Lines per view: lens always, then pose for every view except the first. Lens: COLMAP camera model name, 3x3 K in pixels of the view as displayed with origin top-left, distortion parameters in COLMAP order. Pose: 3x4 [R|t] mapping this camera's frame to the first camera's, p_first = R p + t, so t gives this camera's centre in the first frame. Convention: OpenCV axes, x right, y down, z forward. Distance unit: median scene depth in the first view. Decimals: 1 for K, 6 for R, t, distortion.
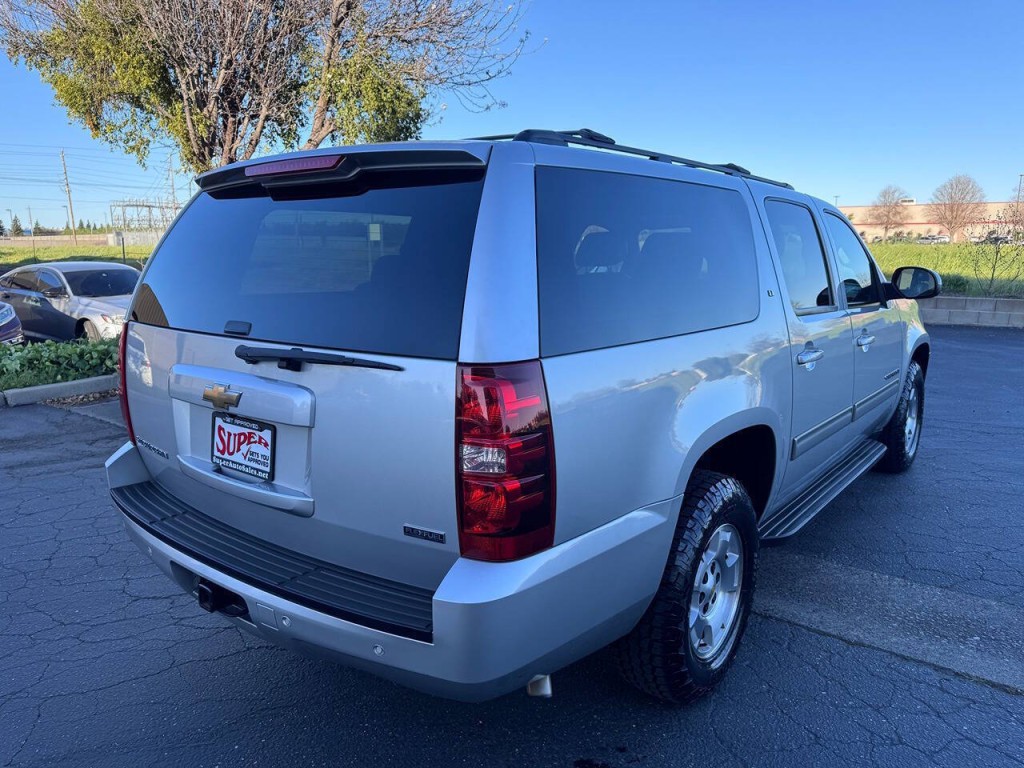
lens RADIAL K [[726.3, 0, 508.1], [0, 726.3, 379.2], [0, 0, 1]] dist [0.062243, -0.072797]
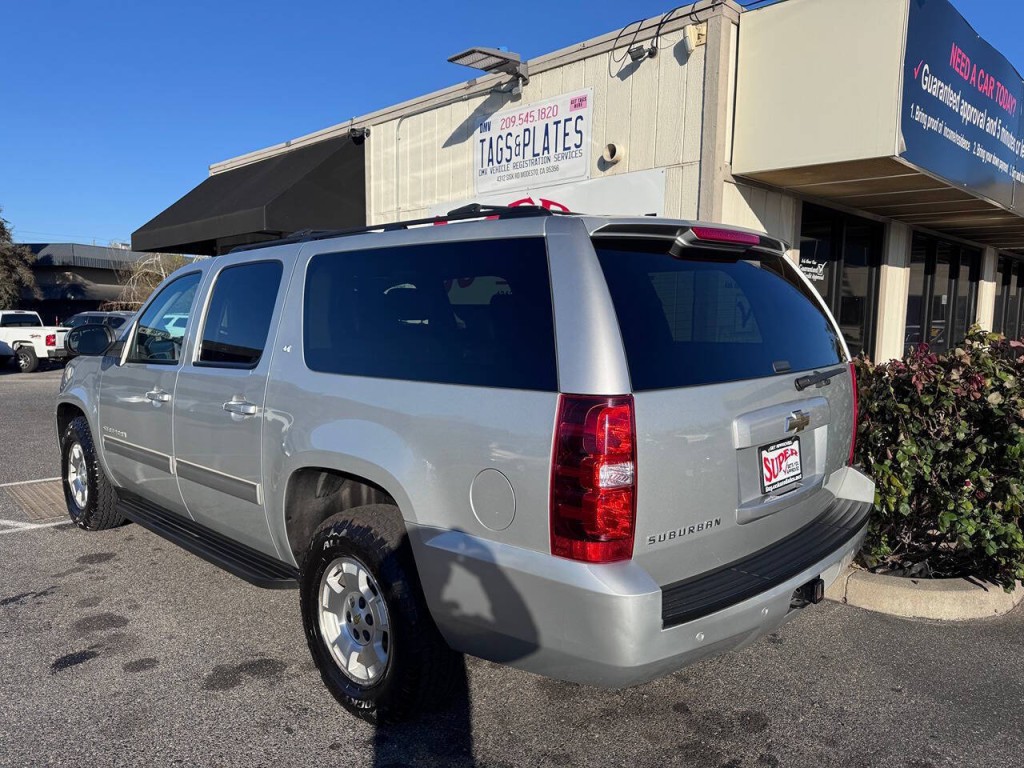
lens RADIAL K [[726.3, 0, 512.0], [0, 726.3, 396.3], [0, 0, 1]] dist [0.062243, -0.072797]
pose [[0.105116, -0.118969, 0.987318, -1.600324], [0.178394, 0.978969, 0.098970, -0.218947], [-0.978328, 0.165729, 0.124129, 1.277004]]
